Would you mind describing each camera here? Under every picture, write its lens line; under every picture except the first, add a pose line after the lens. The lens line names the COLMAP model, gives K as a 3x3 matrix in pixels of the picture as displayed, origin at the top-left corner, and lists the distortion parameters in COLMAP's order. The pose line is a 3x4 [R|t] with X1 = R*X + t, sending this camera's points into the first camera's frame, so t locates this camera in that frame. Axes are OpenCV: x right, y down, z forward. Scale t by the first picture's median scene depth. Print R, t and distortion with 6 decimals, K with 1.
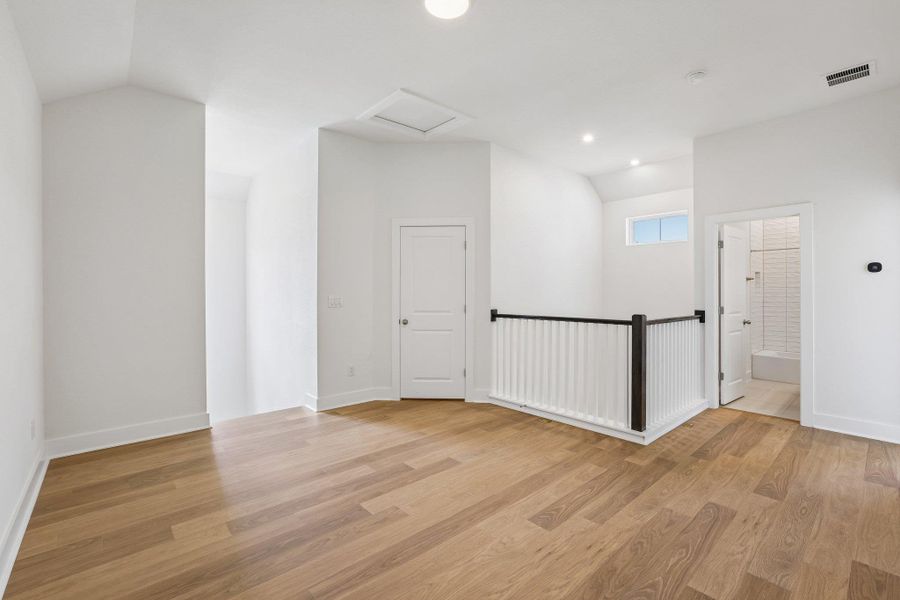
lens RADIAL K [[408.4, 0, 446.8], [0, 408.4, 295.5], [0, 0, 1]] dist [-0.023099, 0.001552]
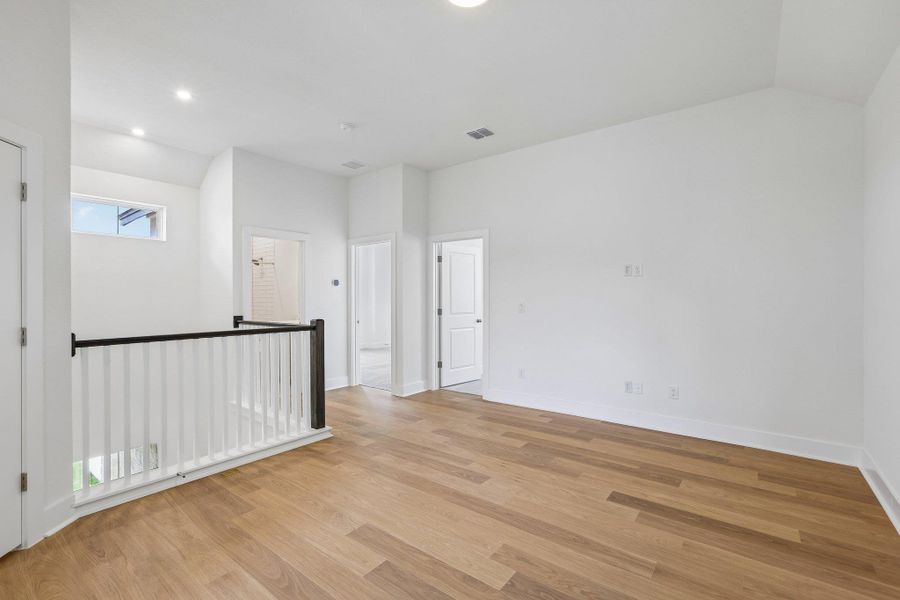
lens RADIAL K [[408.4, 0, 452.9], [0, 408.4, 296.5], [0, 0, 1]] dist [-0.023099, 0.001552]
pose [[-0.213942, 0.002843, 0.976842, -0.653187], [0.005875, 0.999981, -0.001623, -0.009456], [-0.976829, 0.005392, -0.213955, 0.888418]]
